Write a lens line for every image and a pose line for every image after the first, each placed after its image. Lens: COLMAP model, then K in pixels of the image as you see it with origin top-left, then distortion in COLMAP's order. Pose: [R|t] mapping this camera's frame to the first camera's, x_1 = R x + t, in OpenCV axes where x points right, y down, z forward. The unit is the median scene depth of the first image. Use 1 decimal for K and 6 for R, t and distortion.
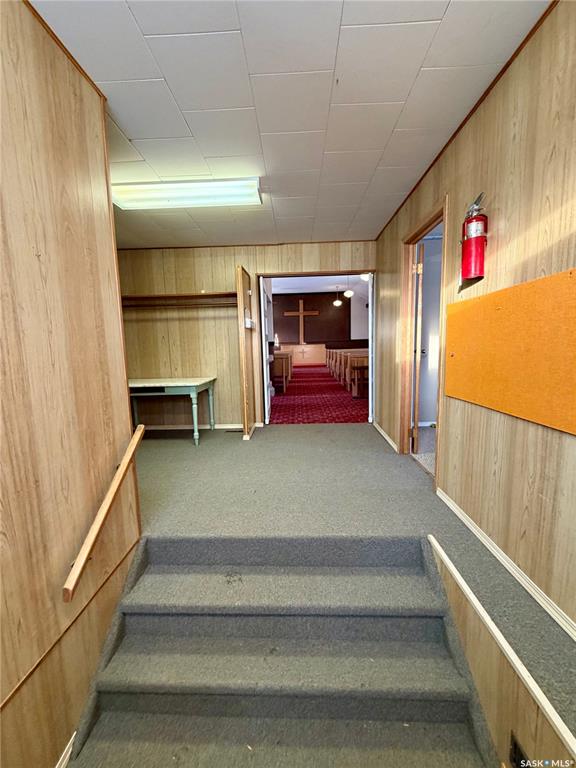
lens RADIAL K [[304.6, 0, 286.3], [0, 304.6, 382.4], [0, 0, 1]] dist [-0.002695, 0.001114]
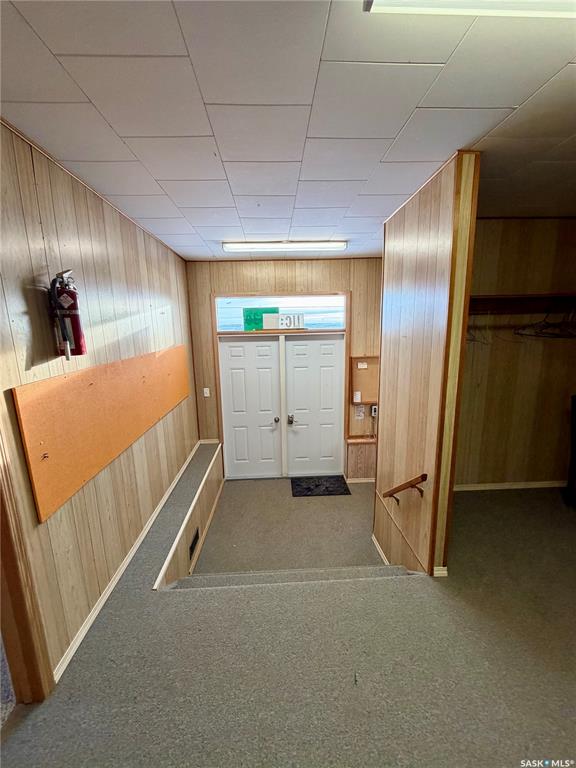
lens RADIAL K [[304.6, 0, 286.7], [0, 304.6, 383.1], [0, 0, 1]] dist [-0.002695, 0.001114]
pose [[-0.995851, 0.058703, -0.069534, 0.035284], [0.034822, 0.951777, 0.304808, -0.426877], [0.084074, 0.301122, -0.949872, 1.610723]]
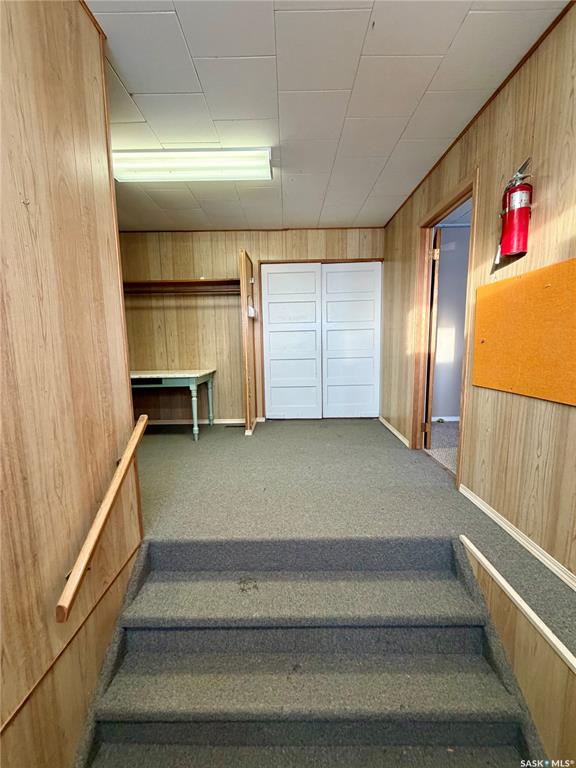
lens RADIAL K [[304.6, 0, 286.6], [0, 304.6, 382.6], [0, 0, 1]] dist [-0.002695, 0.001114]
pose [[0.999489, 0.005603, 0.031482, -0.078511], [-0.005821, 0.999960, 0.006831, 0.032043], [-0.031442, -0.007011, 0.999481, 0.088383]]
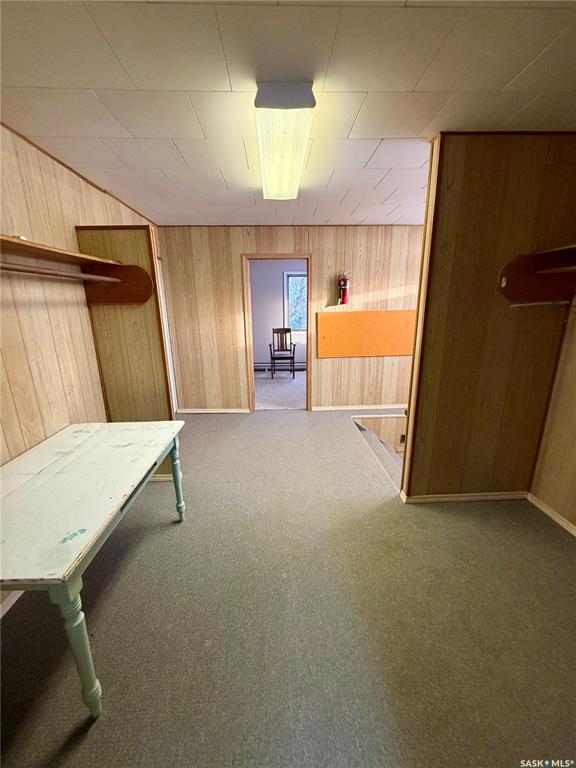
lens RADIAL K [[304.6, 0, 289.0], [0, 304.6, 380.9], [0, 0, 1]] dist [-0.002695, 0.001114]
pose [[-0.079108, -0.222086, 0.971813, -1.464929], [0.135822, 0.963376, 0.231214, -0.308231], [-0.987570, 0.150284, -0.046047, 1.340435]]
